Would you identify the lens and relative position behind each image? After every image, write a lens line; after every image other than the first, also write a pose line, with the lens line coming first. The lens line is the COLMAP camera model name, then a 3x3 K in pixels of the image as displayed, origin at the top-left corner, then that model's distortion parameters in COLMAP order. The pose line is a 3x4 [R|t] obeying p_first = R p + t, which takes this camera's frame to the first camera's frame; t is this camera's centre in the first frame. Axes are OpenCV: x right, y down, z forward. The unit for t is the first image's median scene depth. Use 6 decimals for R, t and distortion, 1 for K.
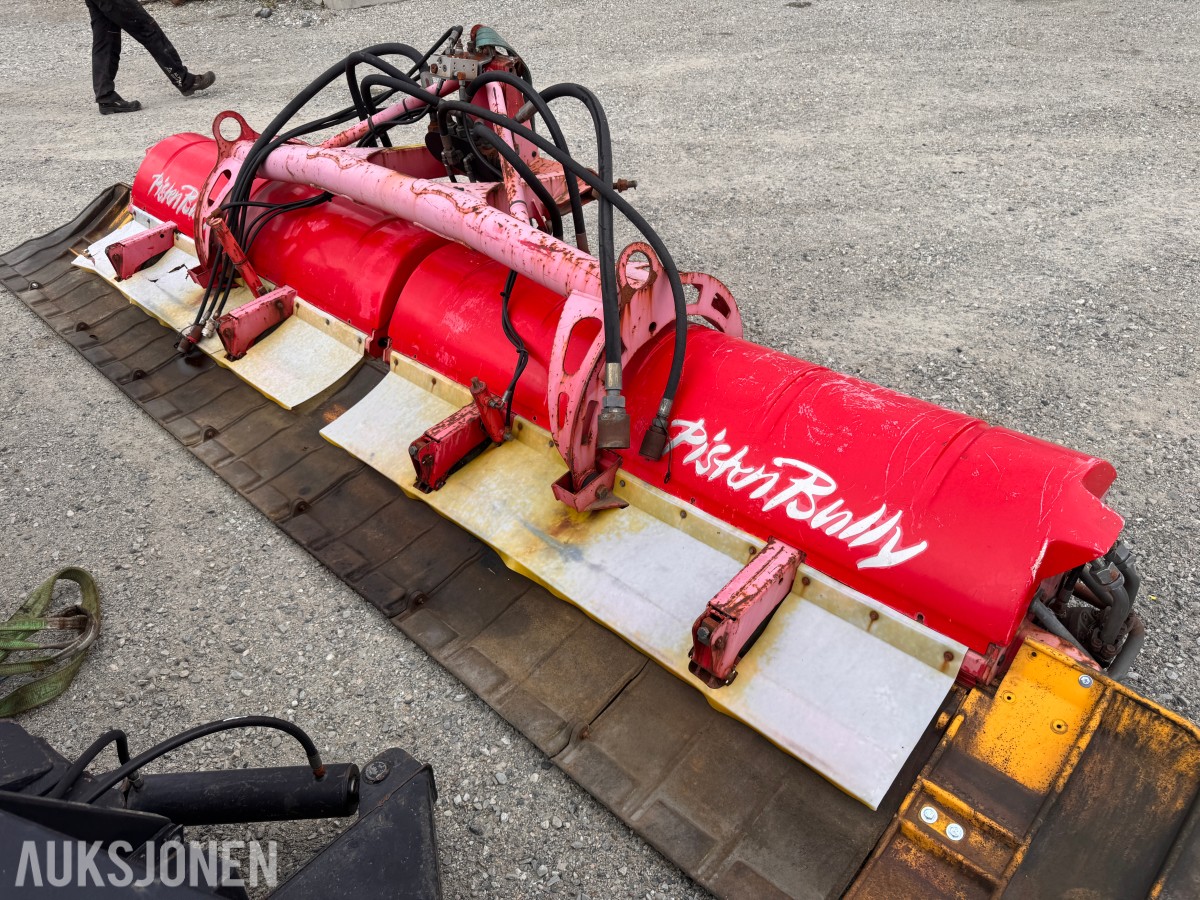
lens RADIAL K [[847.9, 0, 620.7], [0, 847.9, 455.3], [0, 0, 1]] dist [0.043472, -0.052843]
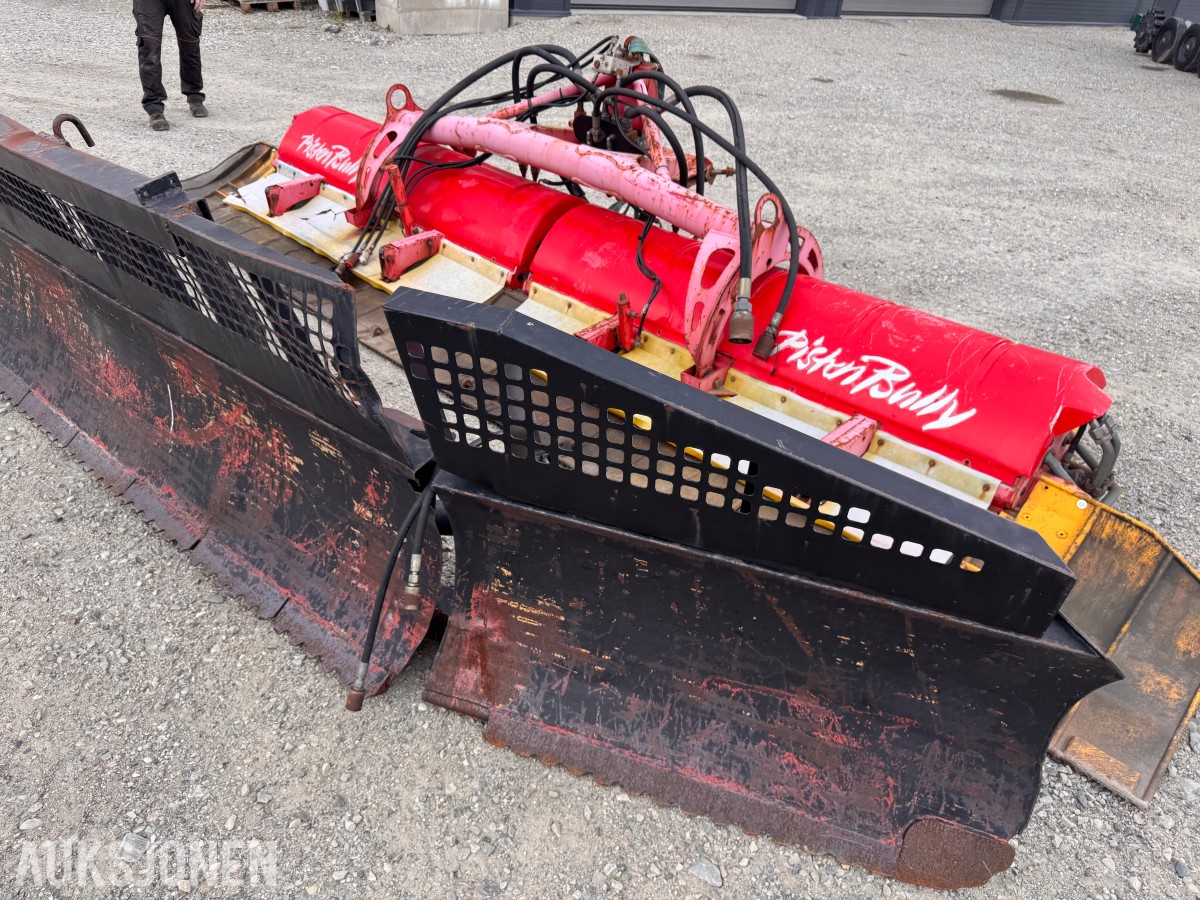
lens RADIAL K [[964.0, 0, 543.3], [0, 964.0, 532.0], [0, 0, 1]] dist [0.047055, -0.057480]
pose [[0.993577, 0.100910, 0.051202, -0.302501], [-0.097095, 0.992652, -0.072209, 0.356966], [-0.058112, 0.066774, 0.996074, -0.399531]]
